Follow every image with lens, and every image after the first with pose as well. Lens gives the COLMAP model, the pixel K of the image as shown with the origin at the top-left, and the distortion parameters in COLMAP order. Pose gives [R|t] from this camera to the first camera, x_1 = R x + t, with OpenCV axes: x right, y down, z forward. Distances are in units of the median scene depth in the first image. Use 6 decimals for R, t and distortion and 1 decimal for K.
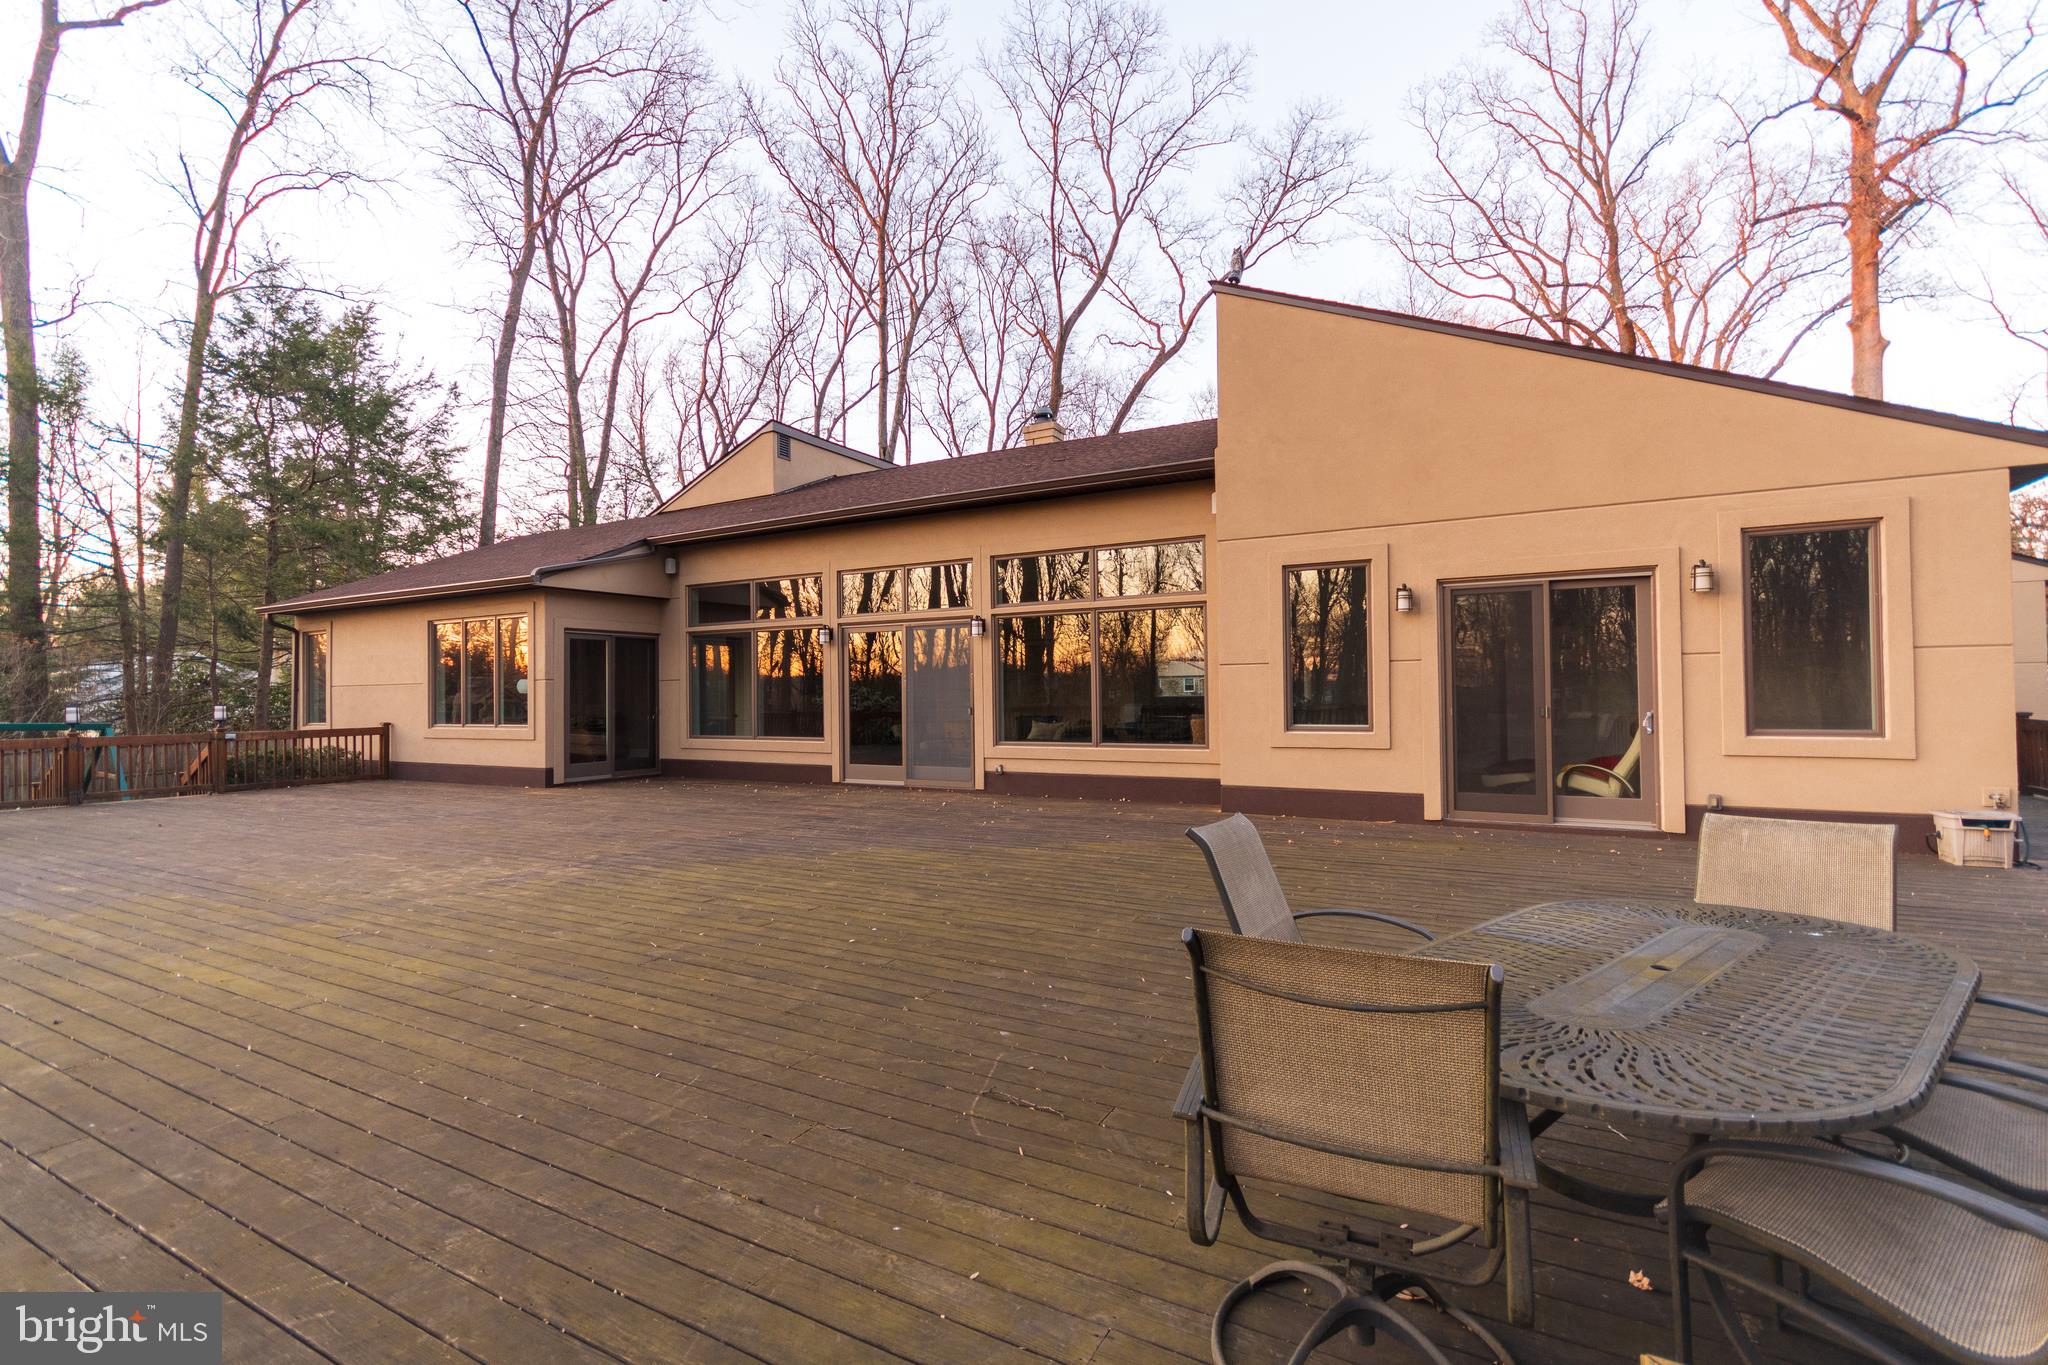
lens RADIAL K [[854.5, 0, 1024.0], [0, 854.5, 682.5], [0, 0, 1]] dist [0.012860, -0.004254]
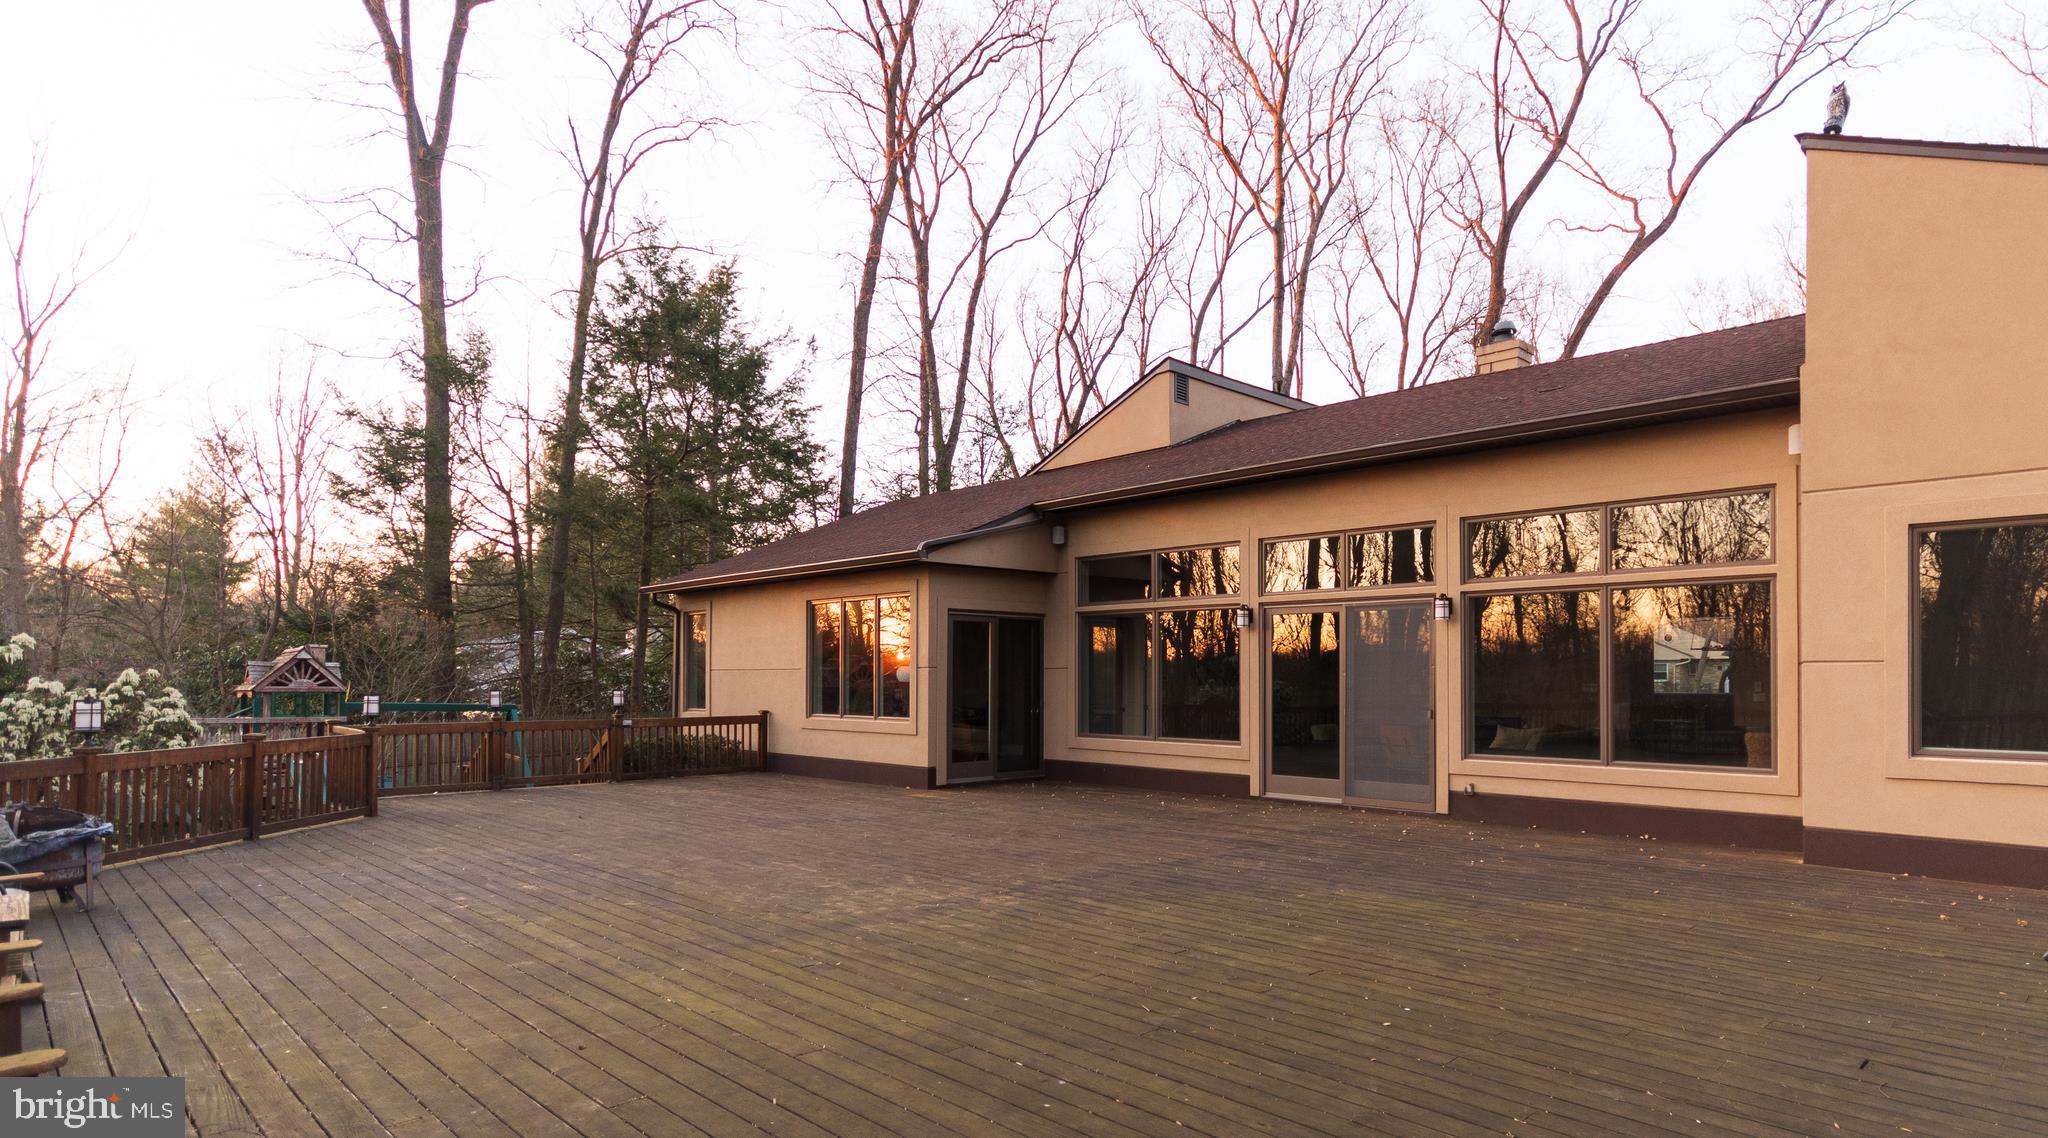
lens RADIAL K [[988.0, 0, 1023.9], [0, 988.0, 641.4], [0, 0, 1]] dist [0.002197, 0.002472]
pose [[0.974012, 0.010627, -0.226245, -0.222351], [-0.008685, 0.999916, 0.009578, -0.039125], [0.226328, -0.007364, 0.974023, 0.026288]]
